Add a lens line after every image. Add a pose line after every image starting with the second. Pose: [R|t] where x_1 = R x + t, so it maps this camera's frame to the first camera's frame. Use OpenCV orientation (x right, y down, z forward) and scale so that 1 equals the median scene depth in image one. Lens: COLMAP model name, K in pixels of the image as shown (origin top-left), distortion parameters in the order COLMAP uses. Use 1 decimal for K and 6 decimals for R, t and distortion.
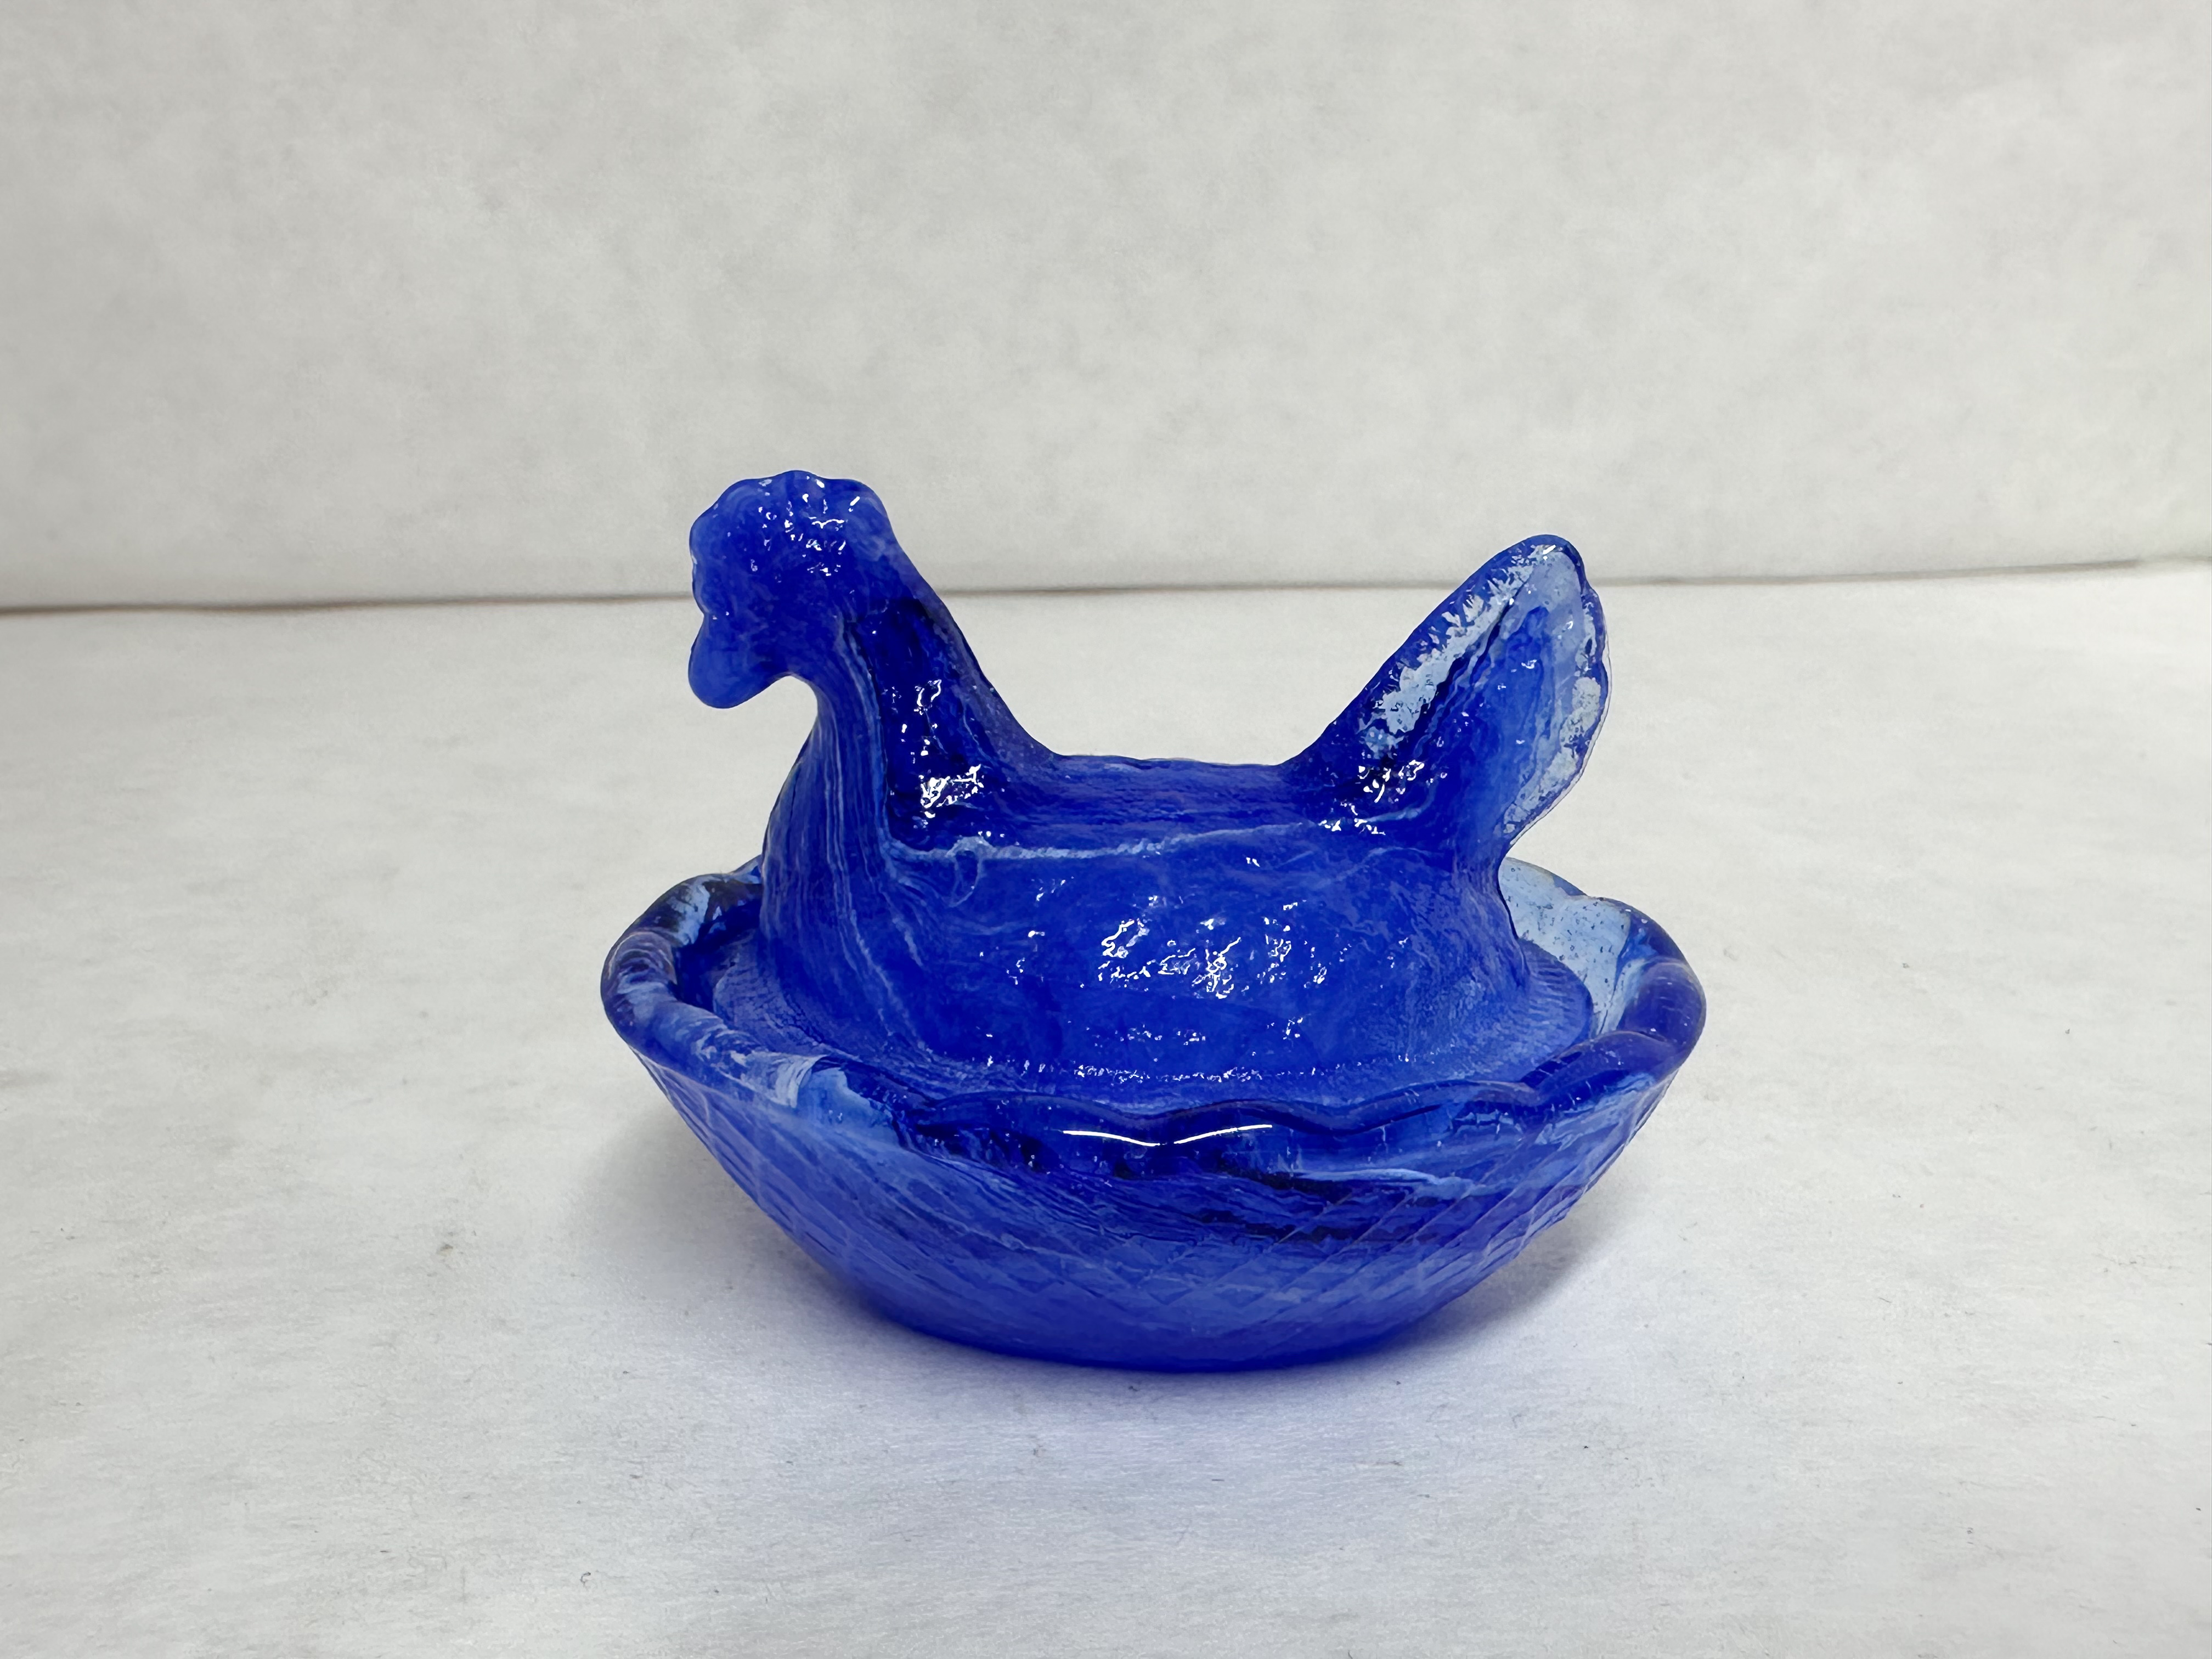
lens RADIAL K [[2327.5, 0, 1094.2], [0, 2327.5, 867.5], [0, 0, 1]] dist [0.004197, 0.000000]
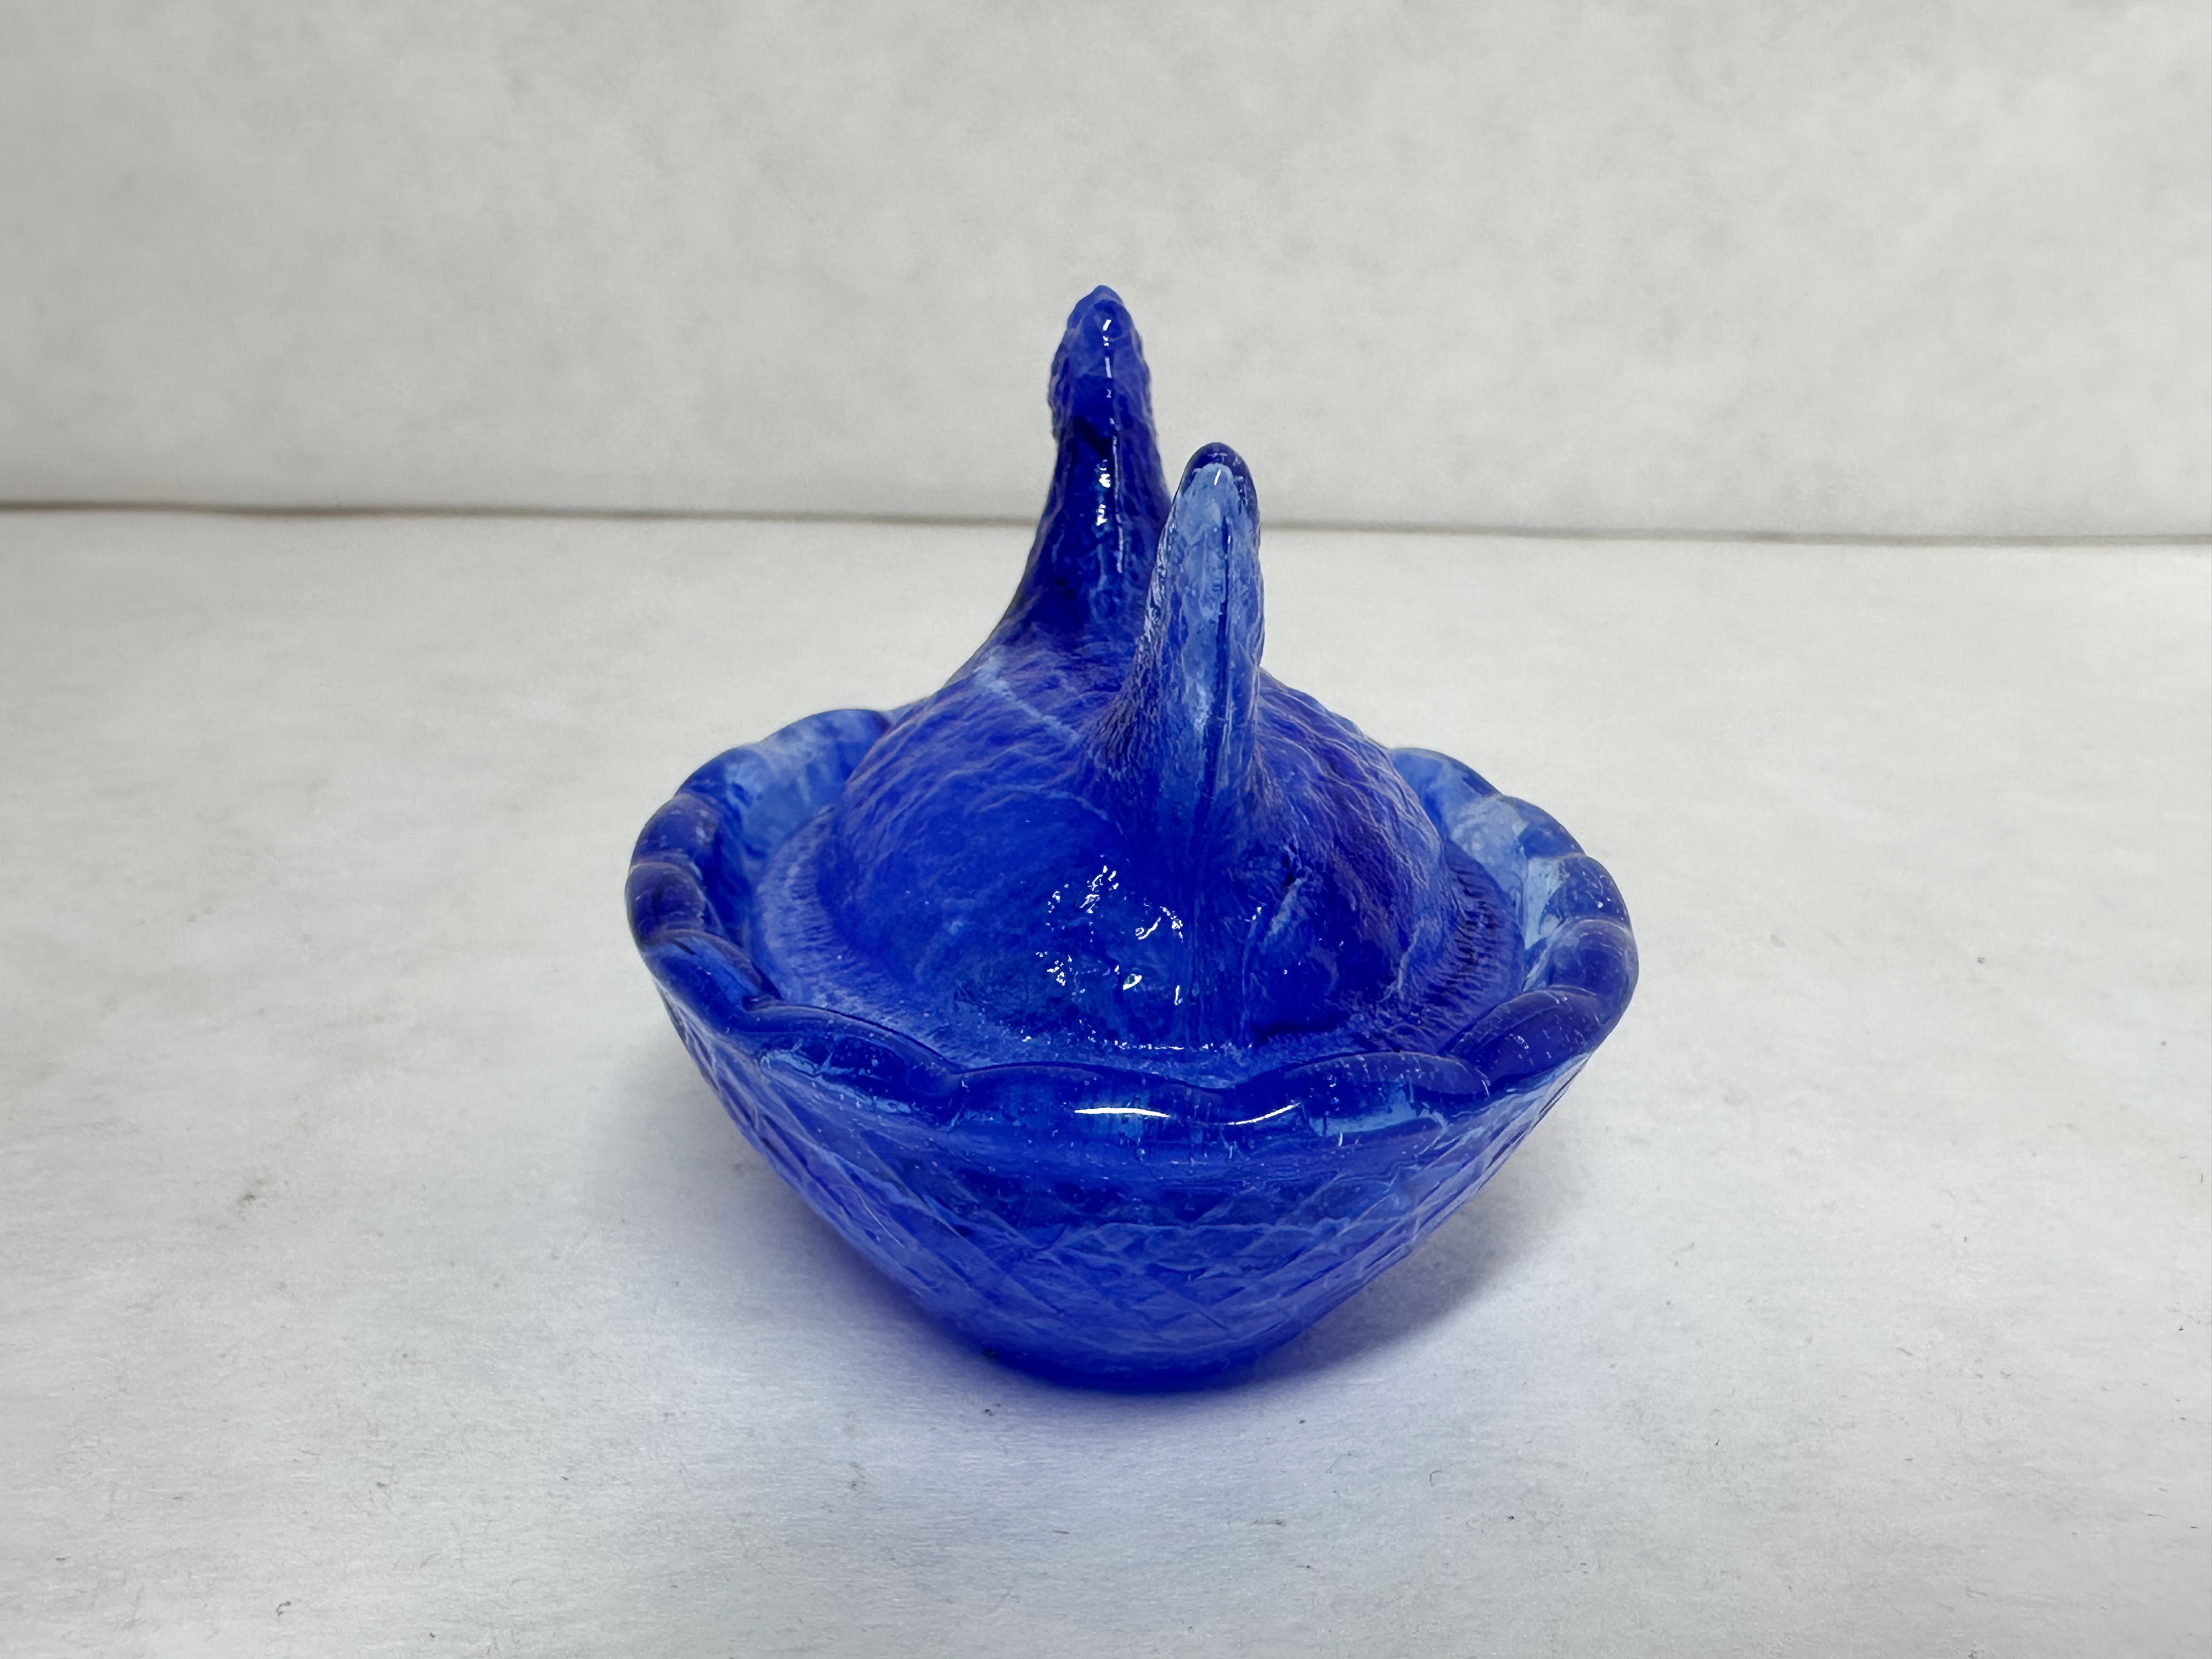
lens RADIAL K [[2327.5, 0, 1084.5], [0, 2327.5, 850.0], [0, 0, 1]] dist [0.004197, 0.000000]
pose [[0.996985, 0.043621, -0.064177, 0.083814], [-0.043039, 0.999019, 0.010428, 0.007496], [0.064569, -0.007635, 0.997884, 0.134368]]
